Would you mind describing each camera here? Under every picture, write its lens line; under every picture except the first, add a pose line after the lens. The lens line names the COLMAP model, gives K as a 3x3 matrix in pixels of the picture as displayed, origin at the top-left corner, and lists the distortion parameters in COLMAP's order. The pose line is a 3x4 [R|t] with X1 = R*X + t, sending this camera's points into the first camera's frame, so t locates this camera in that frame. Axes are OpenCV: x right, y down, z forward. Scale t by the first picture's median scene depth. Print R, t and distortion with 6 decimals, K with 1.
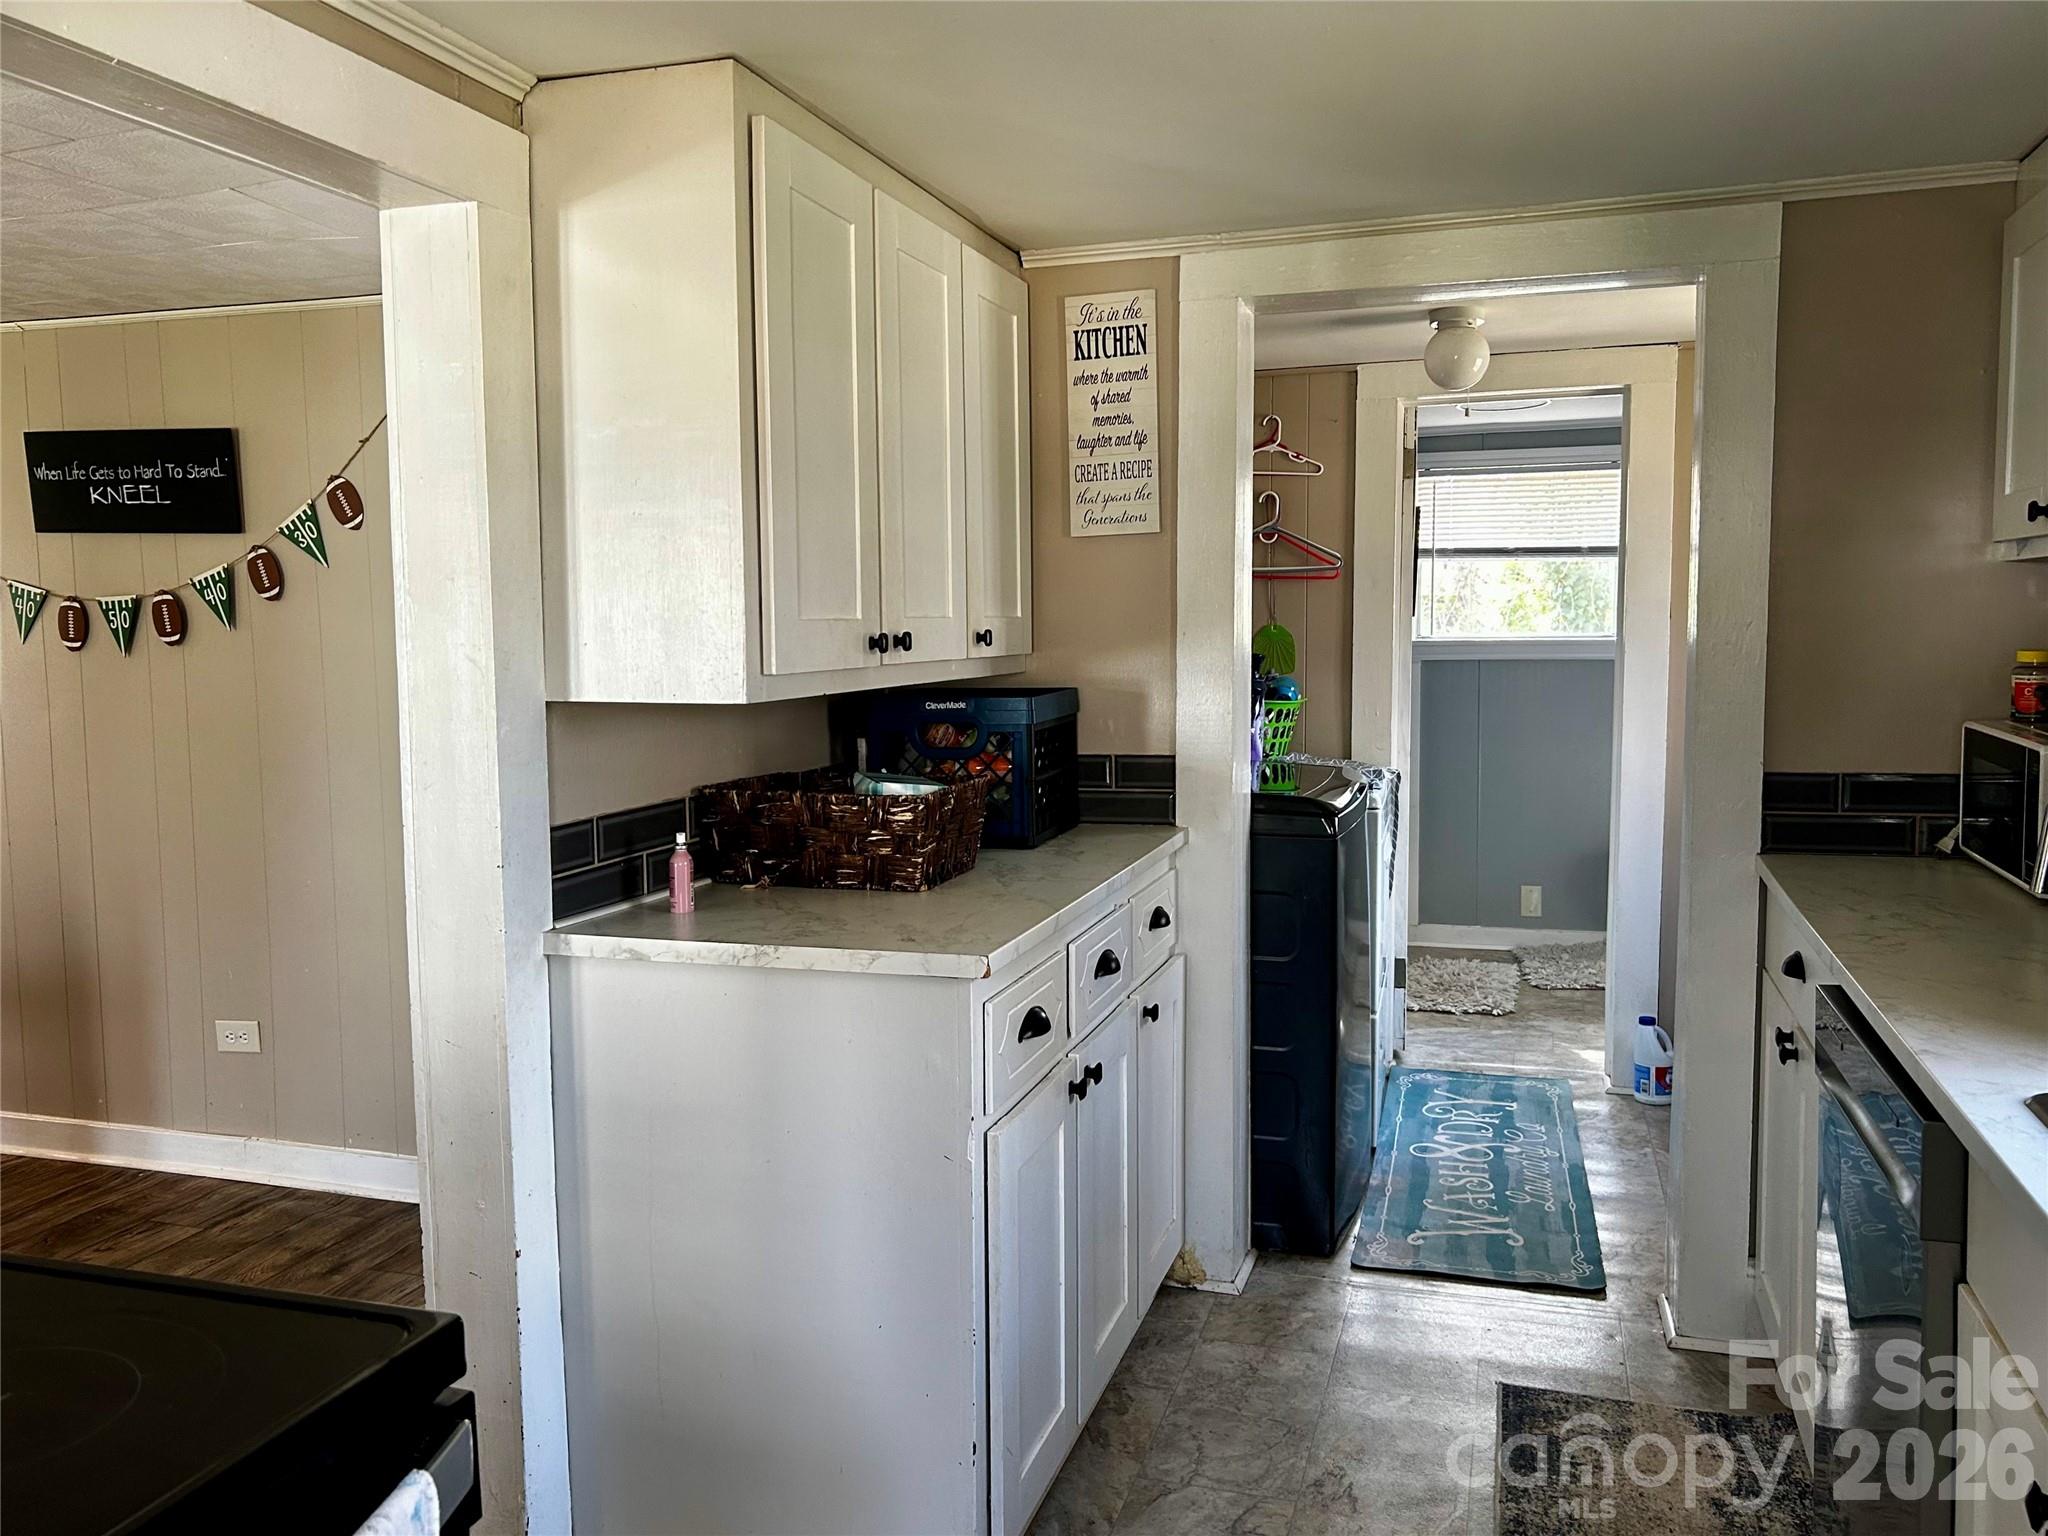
lens RADIAL K [[1527.1, 0, 1029.0], [0, 1527.1, 766.8], [0, 0, 1]] dist [0.060298, -0.068017]
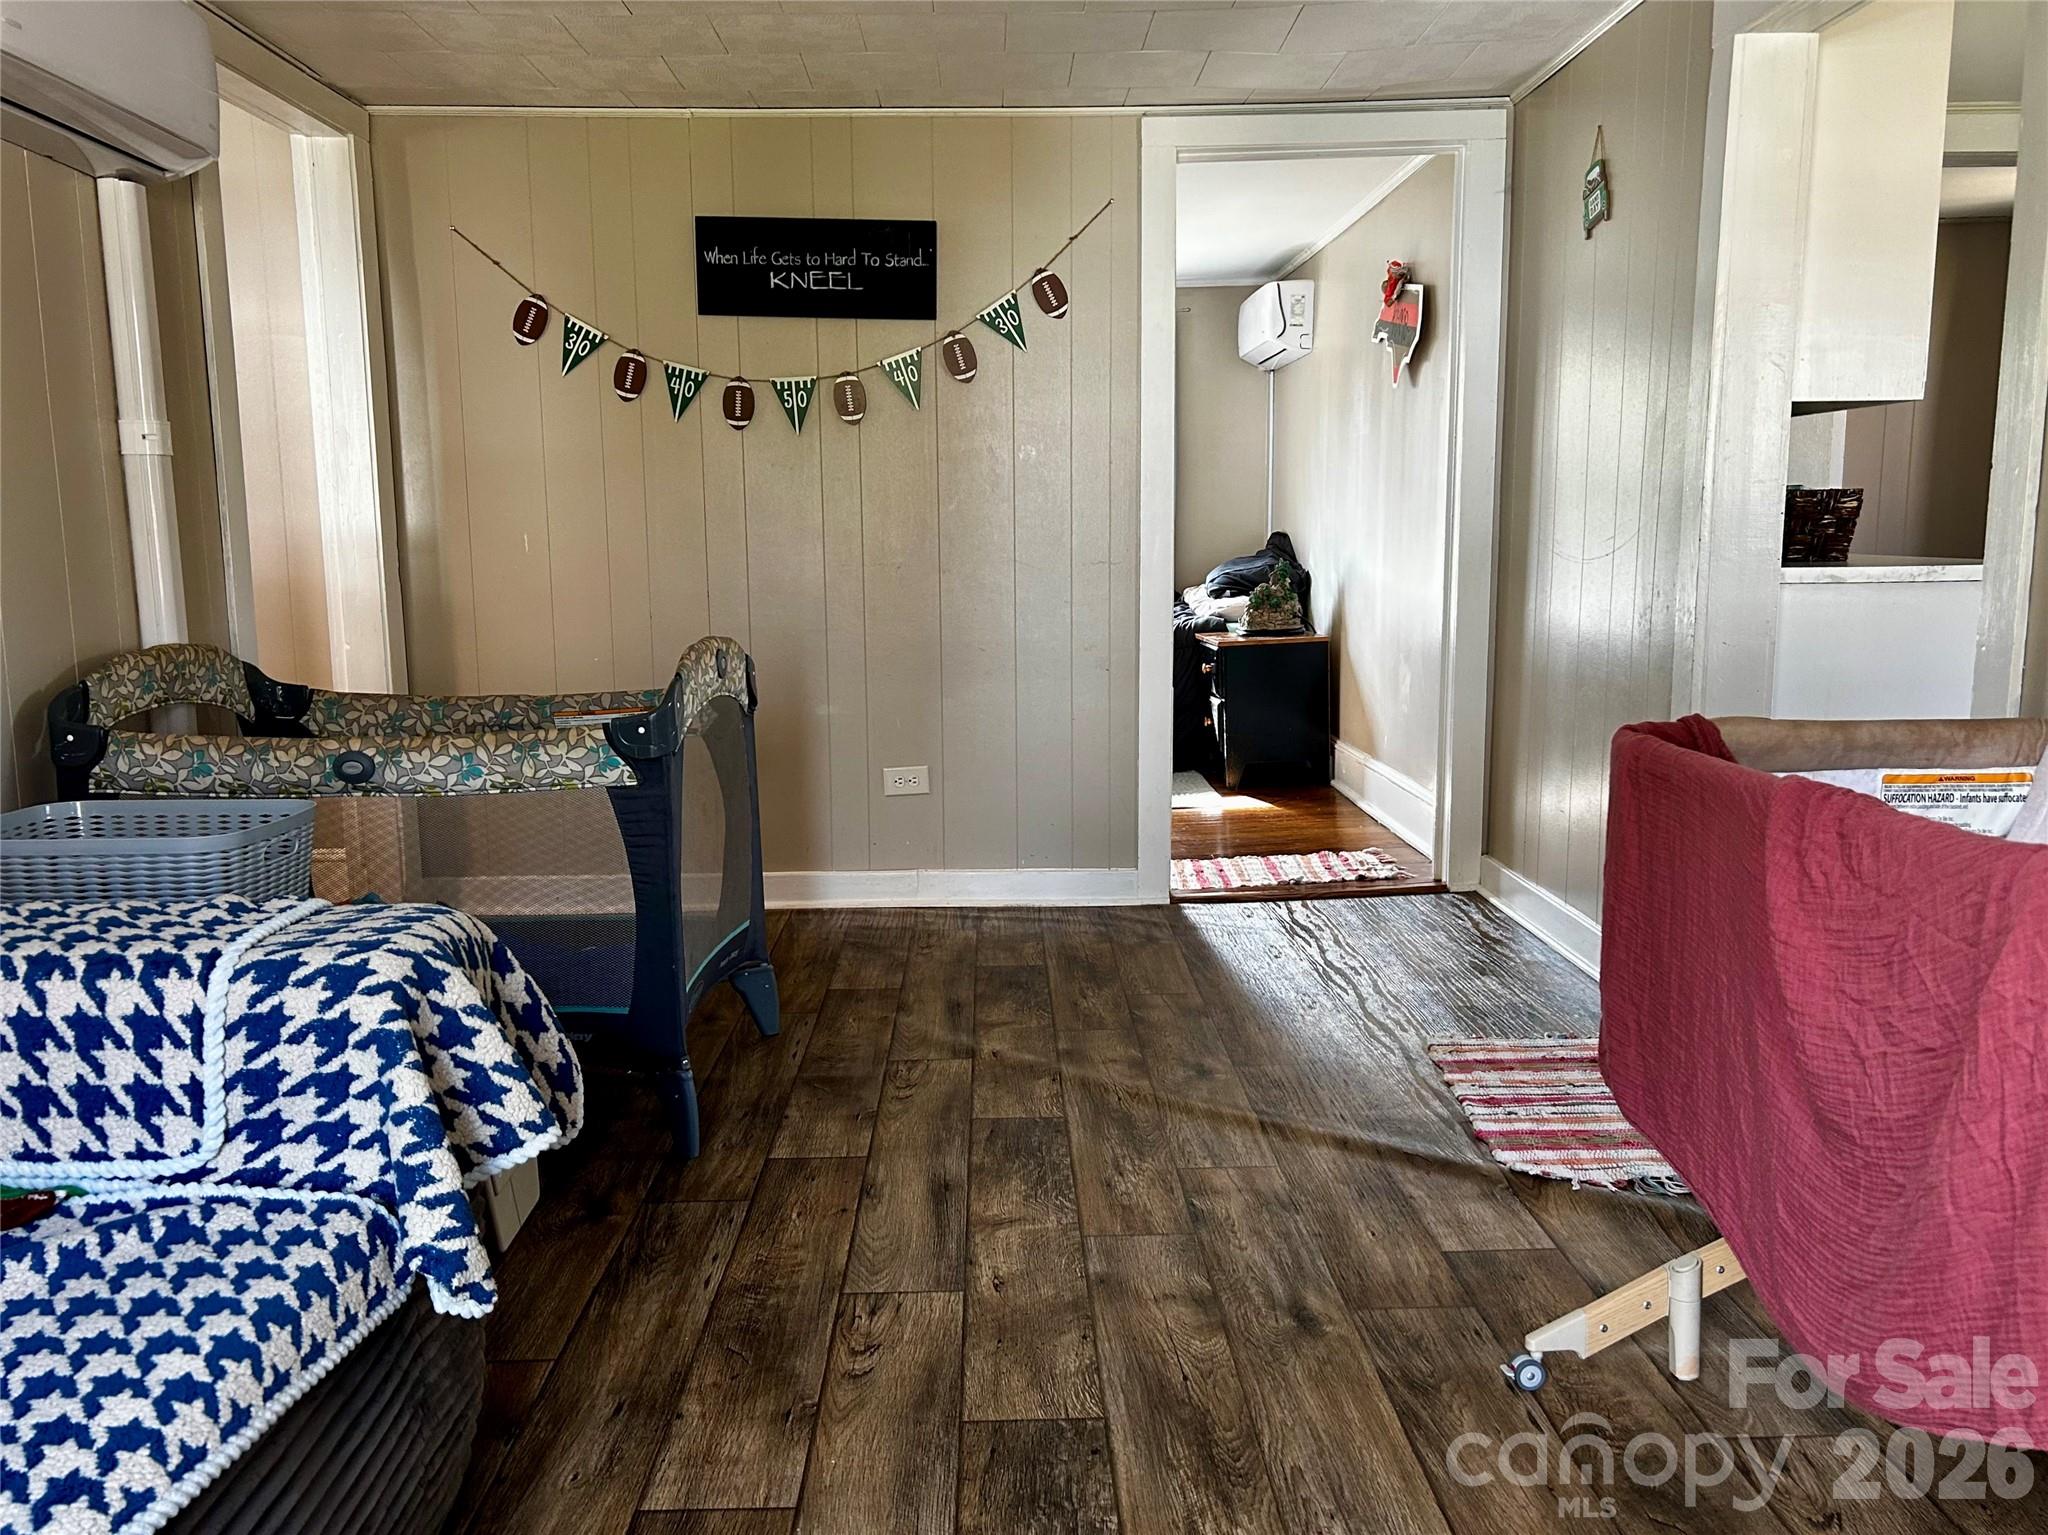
lens RADIAL K [[1527.1, 0, 1019.3], [0, 1527.1, 763.0], [0, 0, 1]] dist [0.060298, -0.068017]
pose [[0.952162, -0.046101, 0.302097, -0.792206], [0.030830, 0.998003, 0.055127, 0.106392], [-0.304035, -0.043176, 0.951682, -0.079617]]
